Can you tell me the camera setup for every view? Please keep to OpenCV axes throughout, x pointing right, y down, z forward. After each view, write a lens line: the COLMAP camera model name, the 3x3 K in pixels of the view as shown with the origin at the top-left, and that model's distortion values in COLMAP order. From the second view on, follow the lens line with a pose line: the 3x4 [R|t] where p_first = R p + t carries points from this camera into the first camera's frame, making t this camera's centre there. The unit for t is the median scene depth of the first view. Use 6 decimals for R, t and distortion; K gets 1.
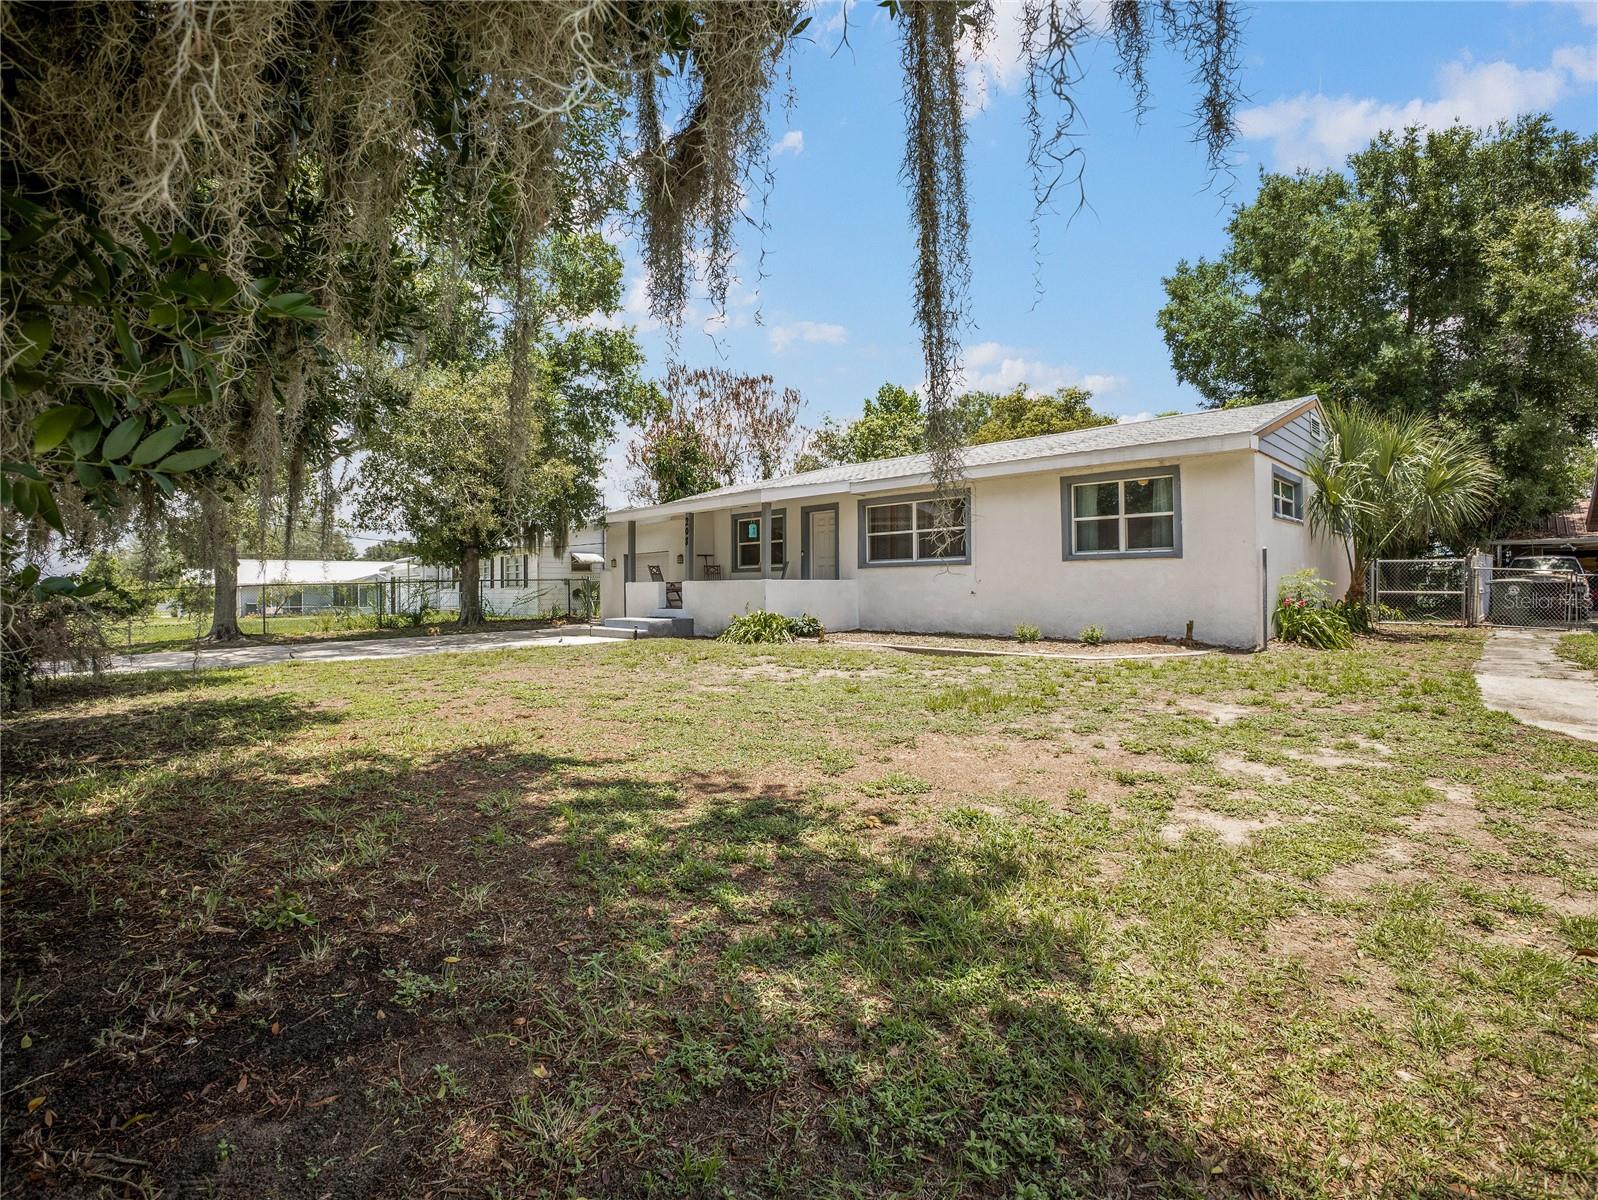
lens RADIAL K [[777.6, 0, 799.4], [0, 777.6, 590.7], [0, 0, 1]] dist [-0.100873, 0.013009]
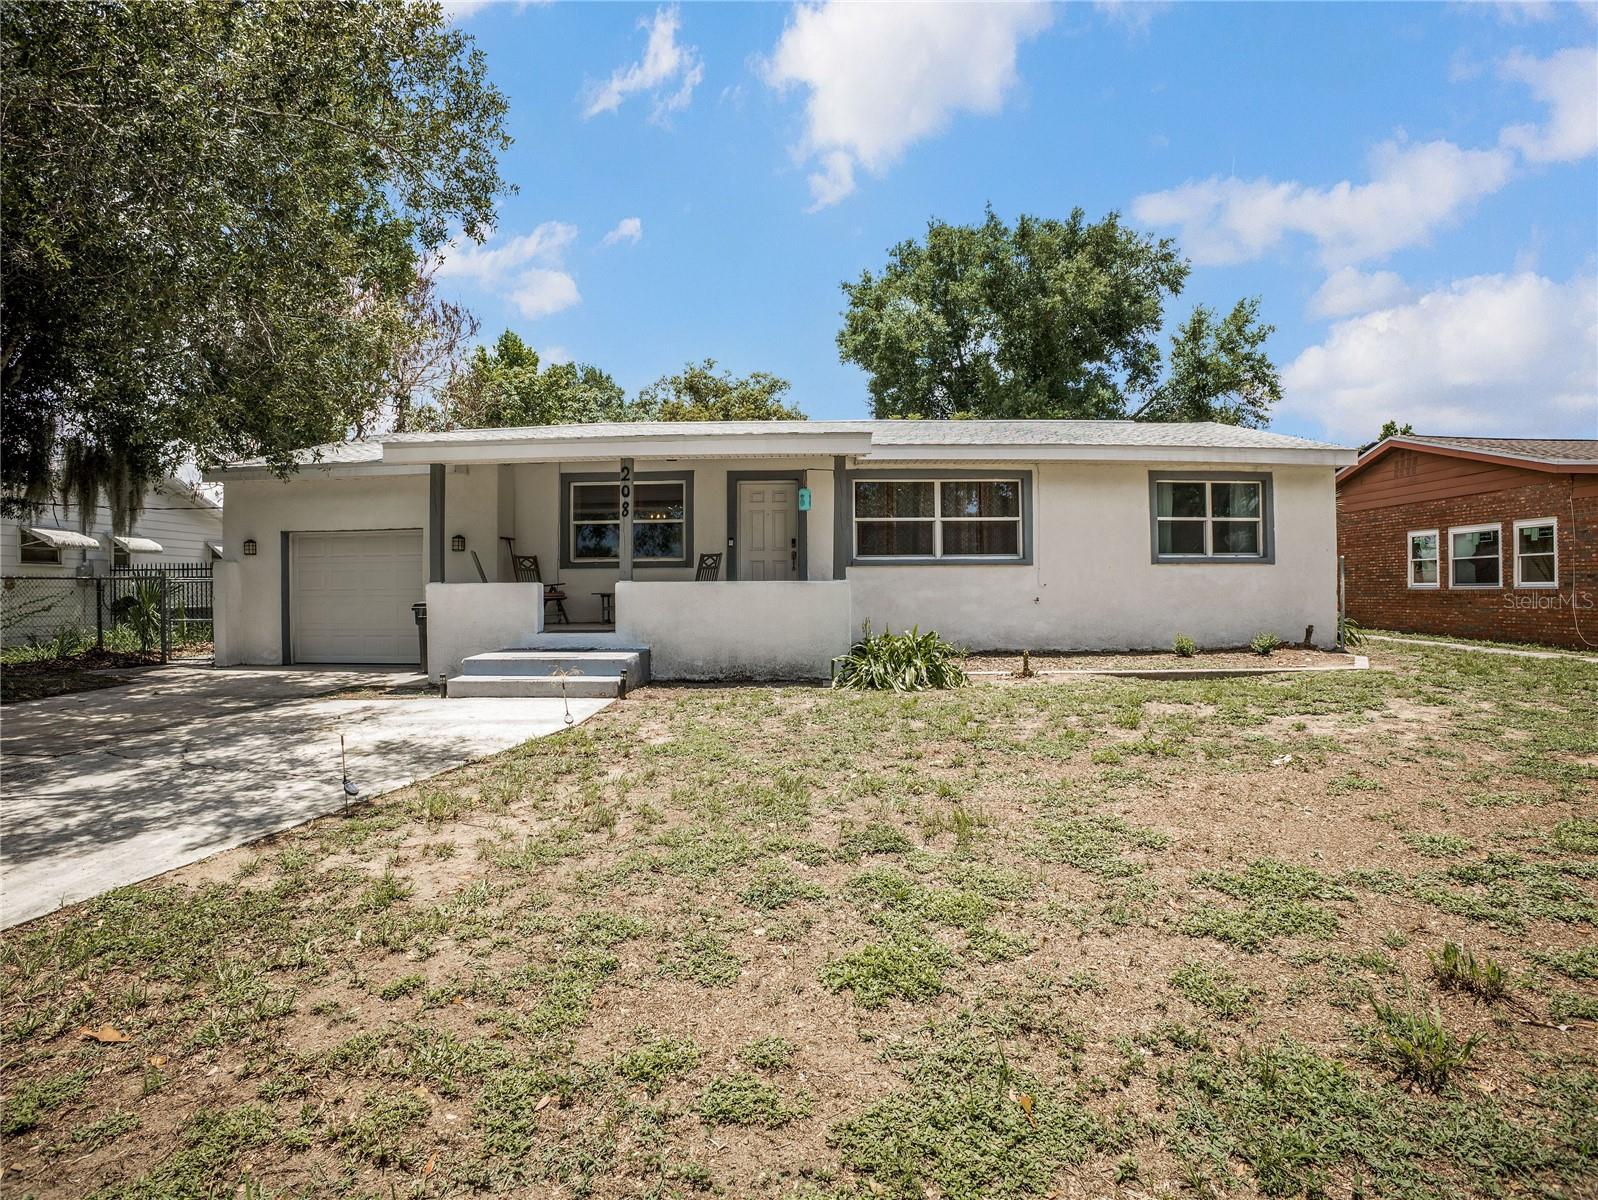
lens RADIAL K [[777.6, 0, 801.3], [0, 777.6, 600.0], [0, 0, 1]] dist [-0.100873, 0.013009]
pose [[0.696408, -0.005553, 0.717625, -0.484993], [0.003139, 0.999984, 0.004691, -0.001325], [-0.717639, -0.001014, 0.696414, 0.559798]]
